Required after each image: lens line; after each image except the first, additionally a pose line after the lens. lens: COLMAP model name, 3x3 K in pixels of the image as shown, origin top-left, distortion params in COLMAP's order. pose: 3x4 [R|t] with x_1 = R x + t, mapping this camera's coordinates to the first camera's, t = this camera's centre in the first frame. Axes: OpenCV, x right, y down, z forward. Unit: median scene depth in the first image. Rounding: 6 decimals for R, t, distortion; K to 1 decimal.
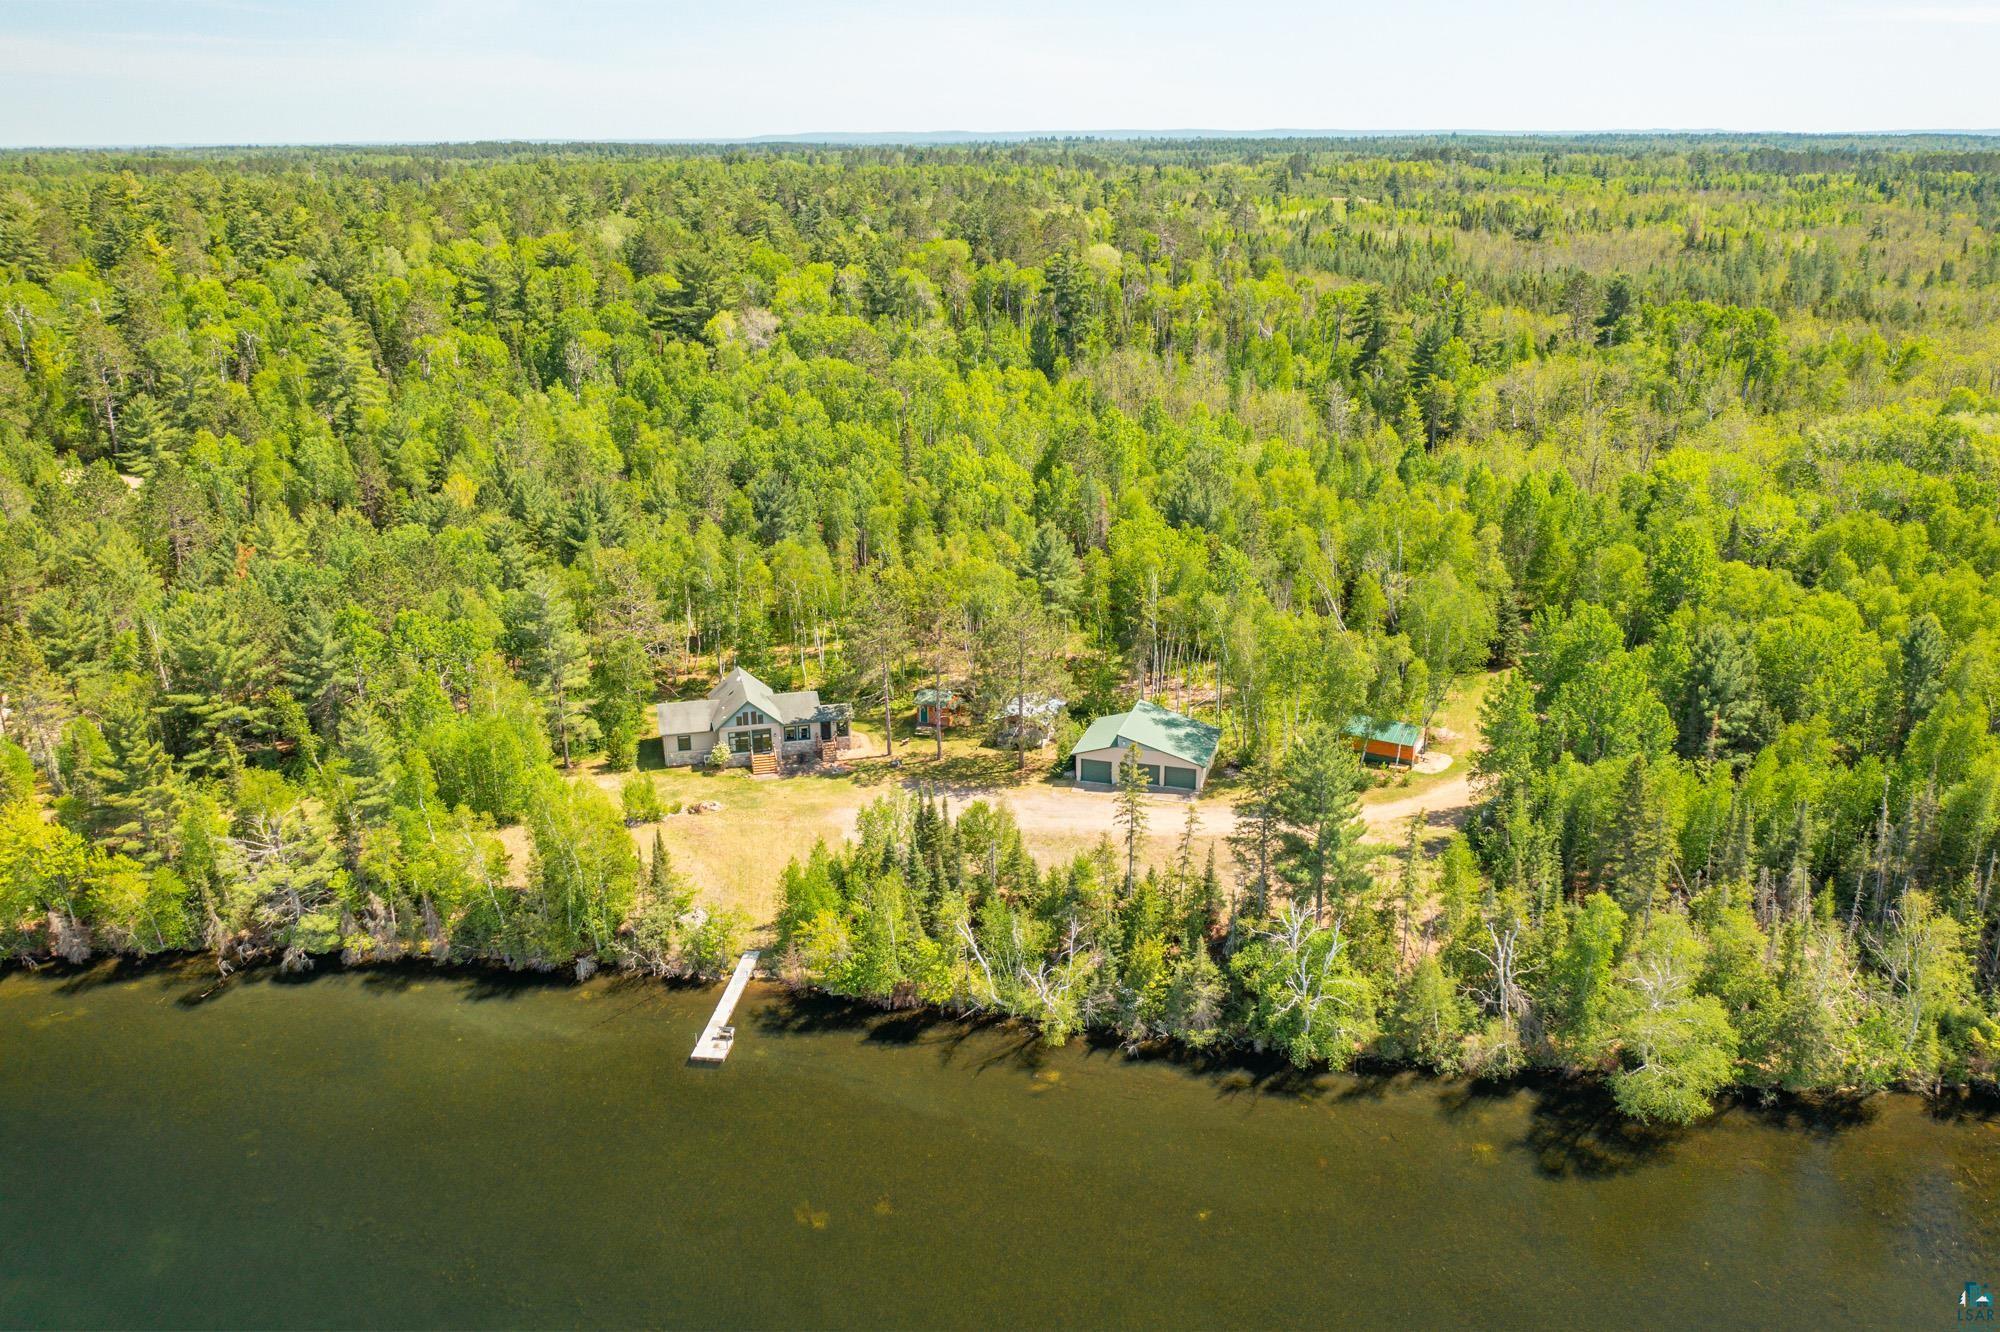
lens RADIAL K [[1589.9, 0, 1000.0], [0, 1589.9, 666.0], [0, 0, 1]] dist [-0.018994, 0.002221]
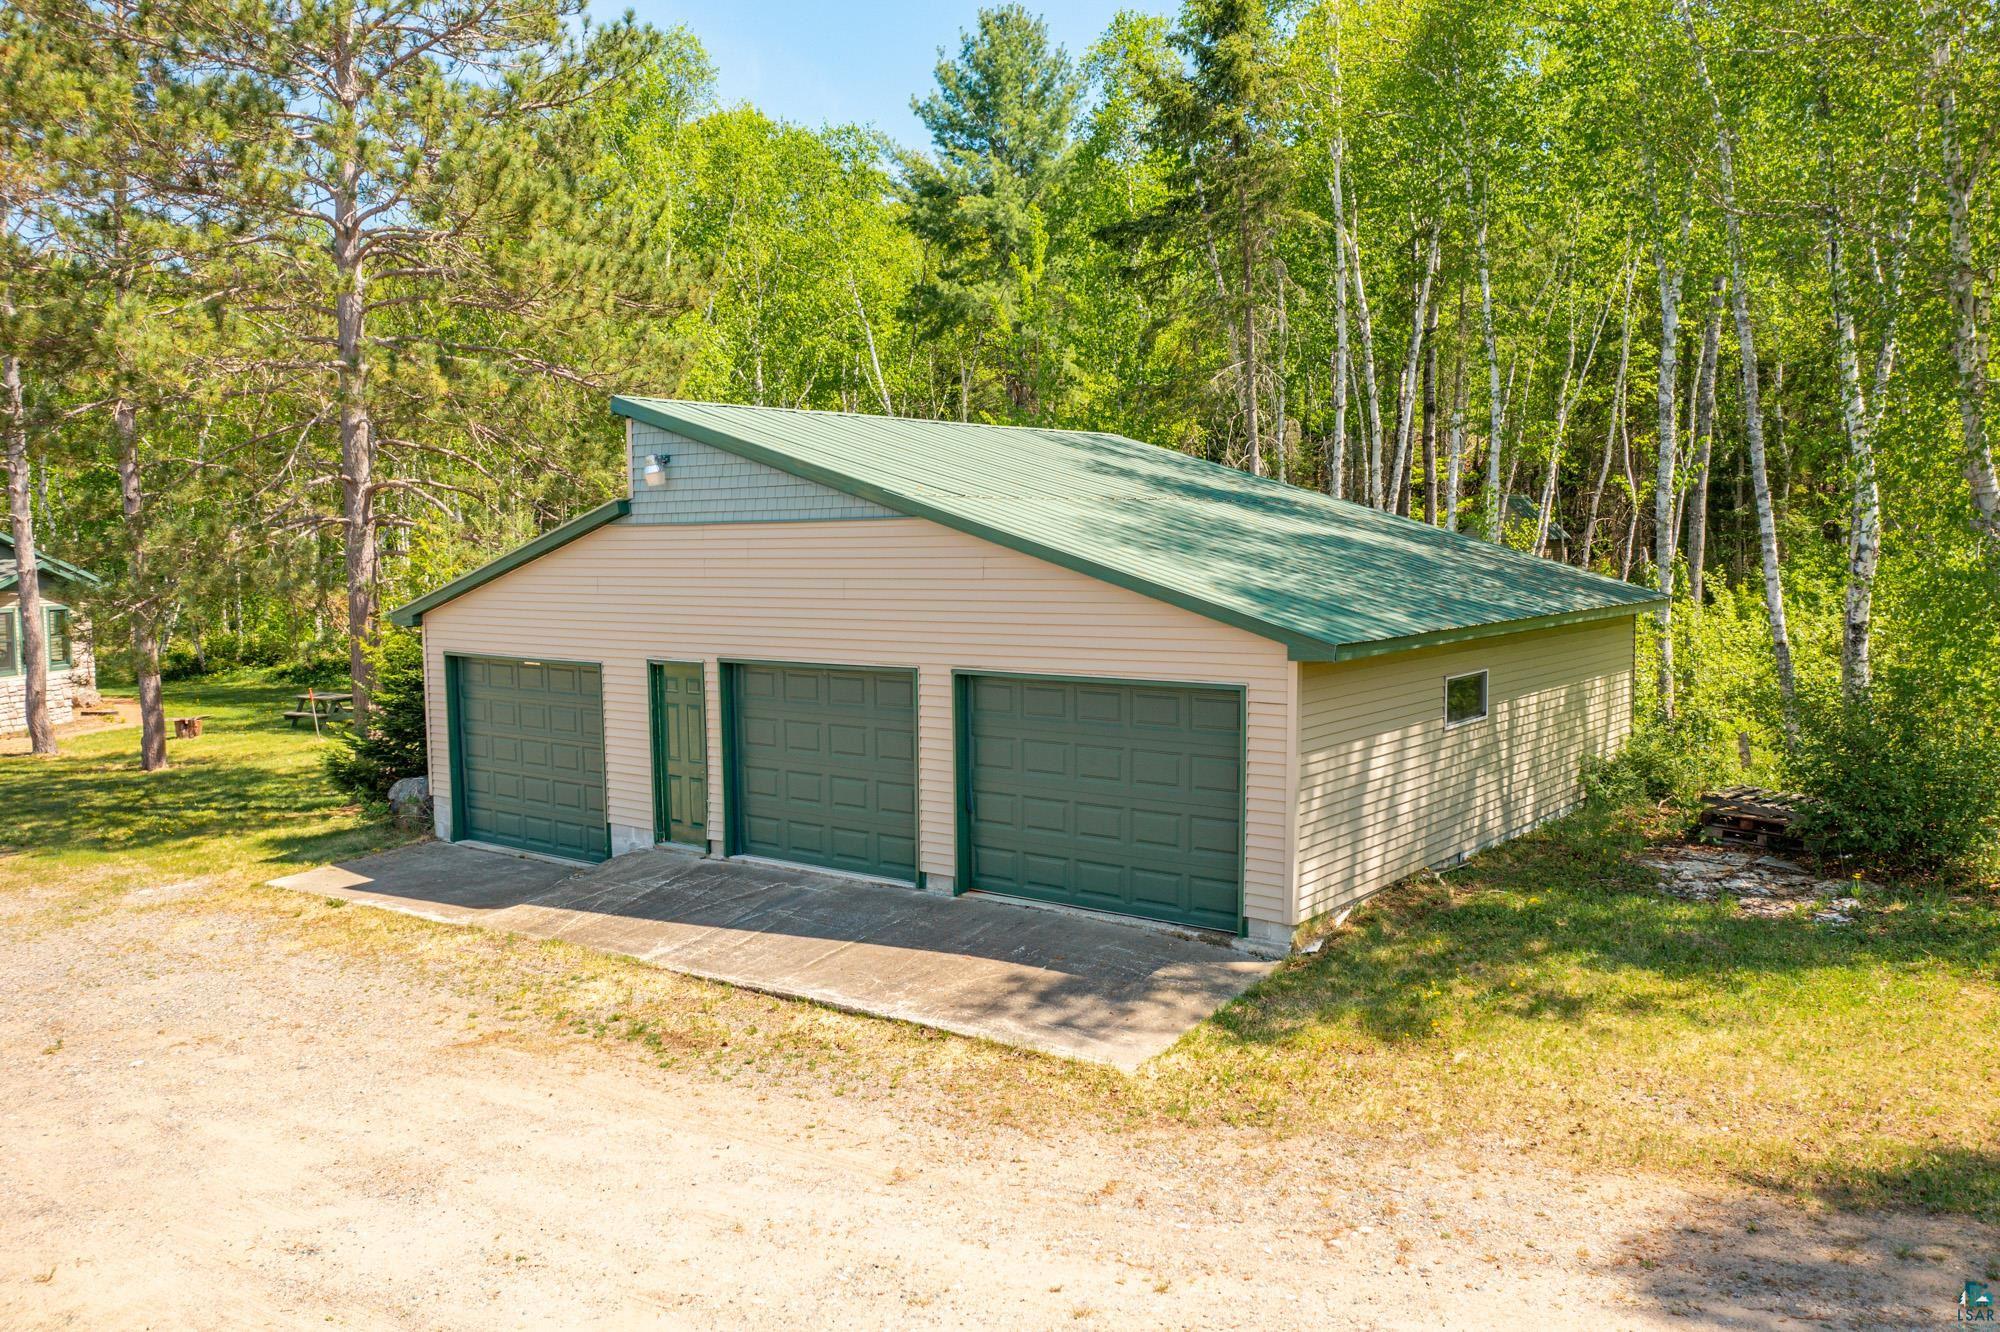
lens RADIAL K [[1589.9, 0, 1000.0], [0, 1589.9, 666.0], [0, 0, 1]] dist [-0.018994, 0.002221]
pose [[0.940603, 0.032566, -0.337942, 0.139872], [-0.113477, 0.968299, -0.222531, 0.084761], [0.319982, 0.247662, 0.914481, 0.917337]]
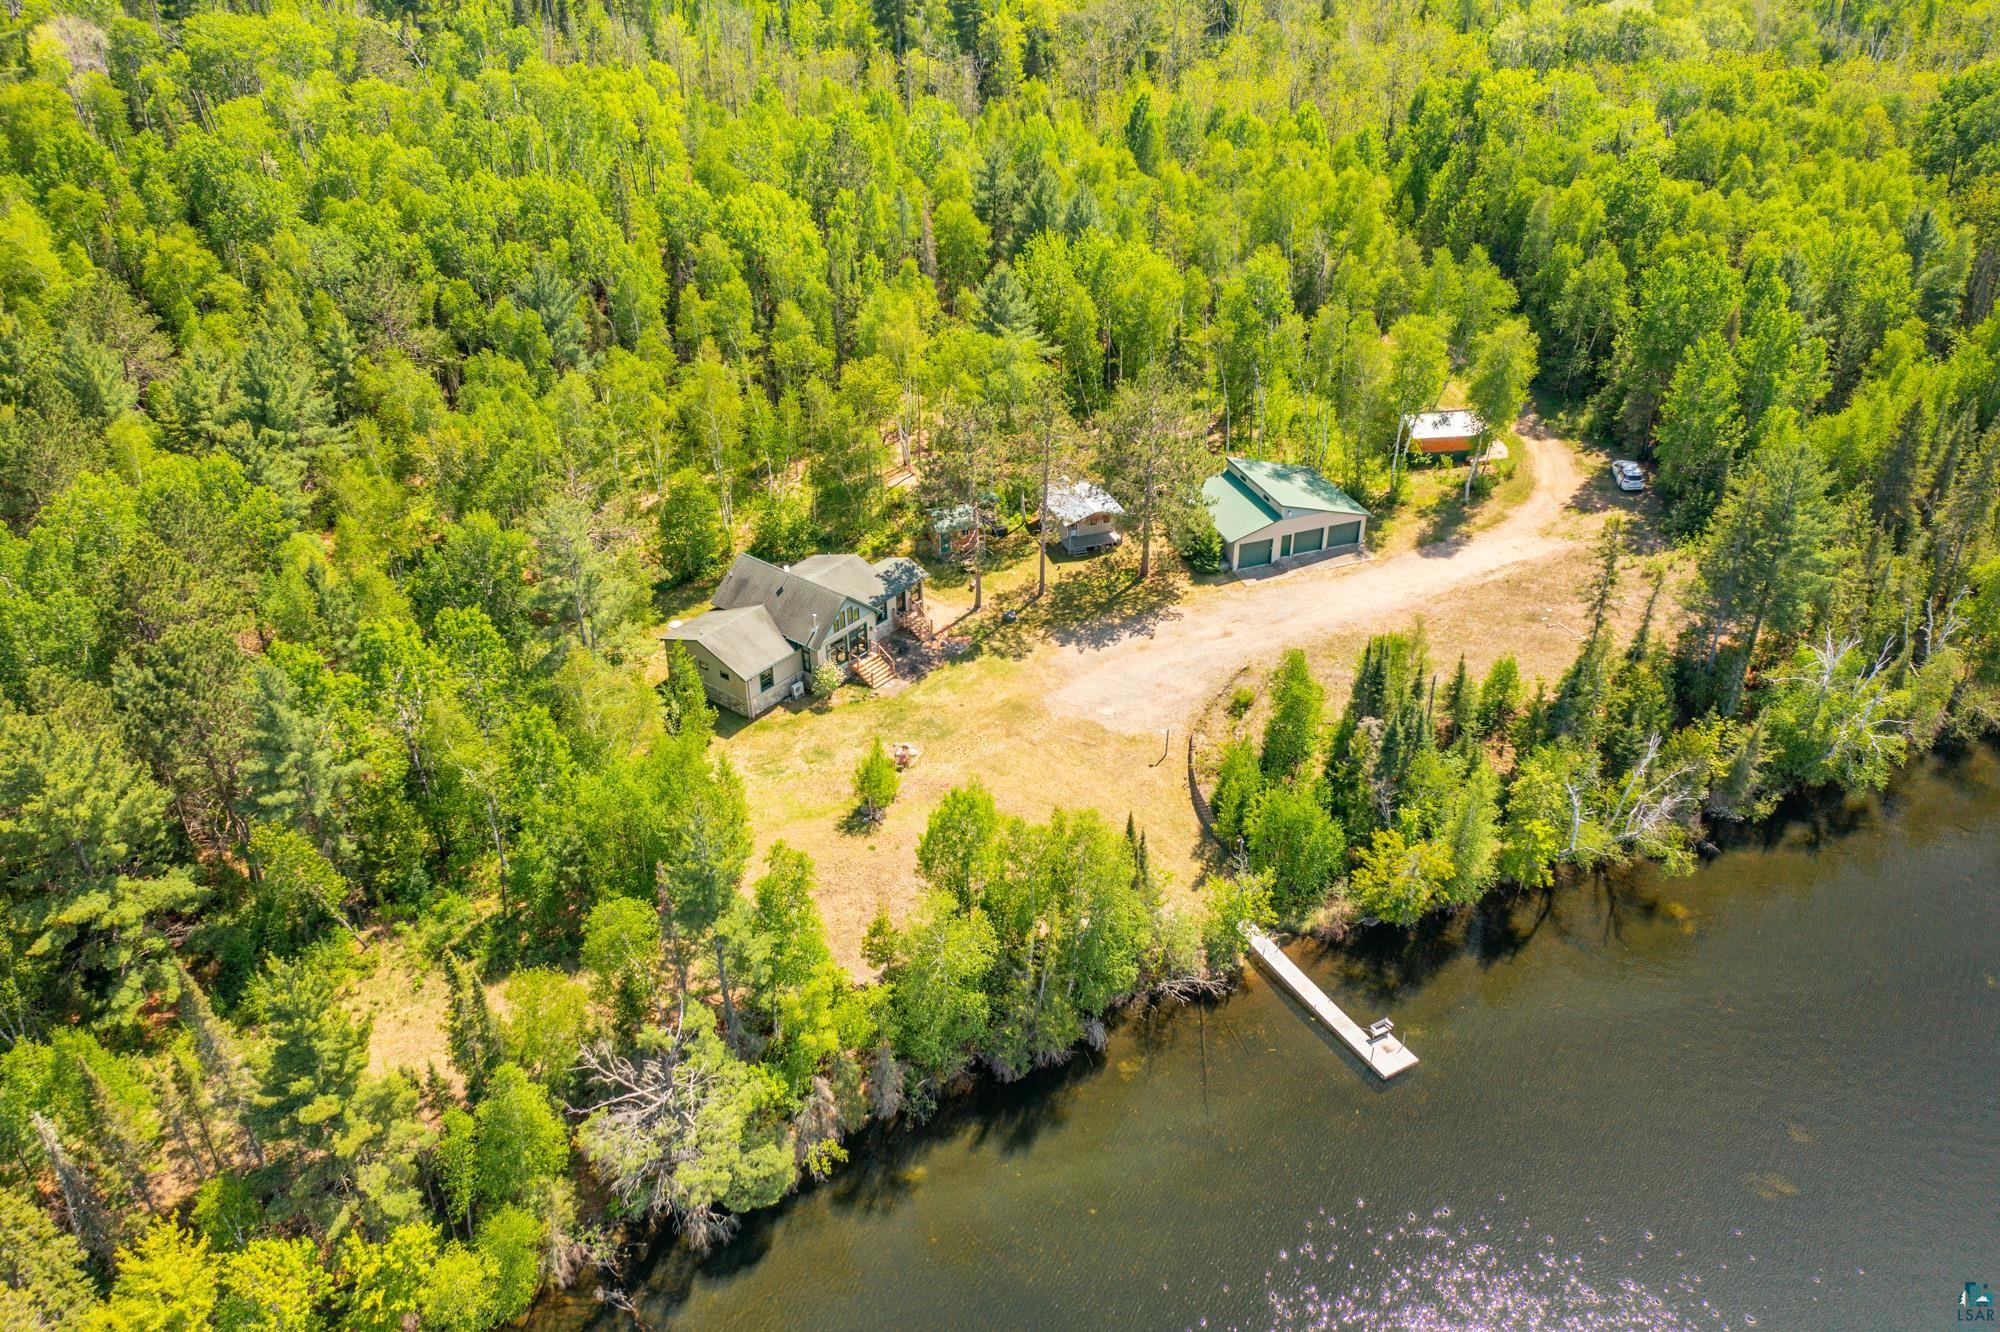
lens RADIAL K [[1589.9, 0, 1000.0], [0, 1589.9, 666.0], [0, 0, 1]] dist [-0.018994, 0.002221]
pose [[0.785289, -0.316521, 0.532104, -0.523779], [0.195080, 0.942160, 0.272540, -0.136519], [-0.587592, -0.110220, 0.801615, 0.407191]]
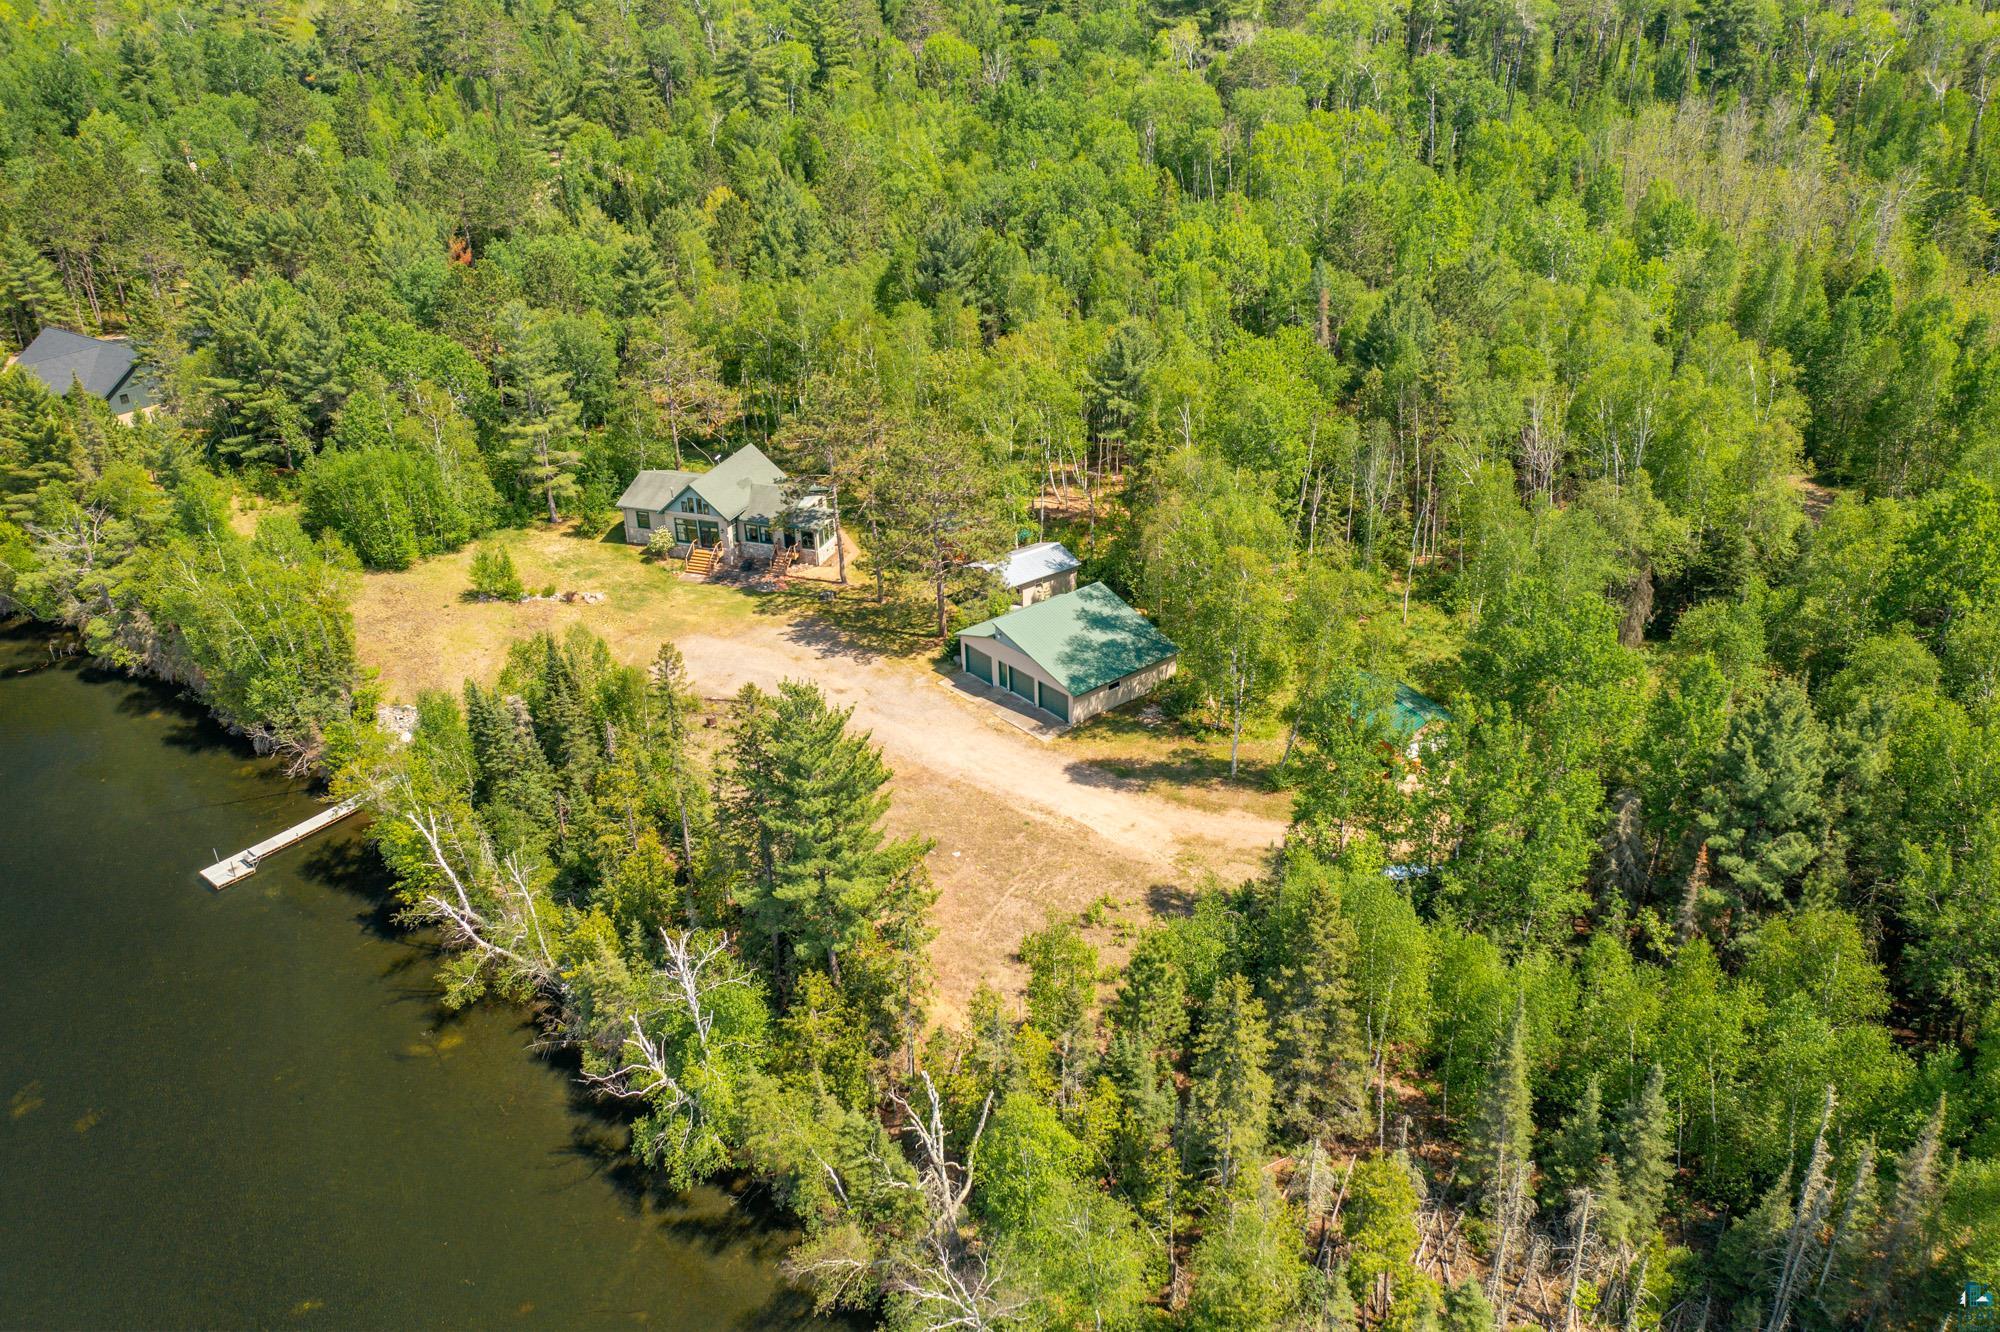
lens RADIAL K [[1584.3, 0, 1006.0], [0, 1584.3, 673.7], [0, 0, 1]] dist [-0.012295, 0.004320]
pose [[0.830883, 0.238570, -0.502711, 0.450847], [-0.157265, 0.967276, 0.199110, -0.078916], [0.533762, -0.086378, 0.841212, 0.398610]]
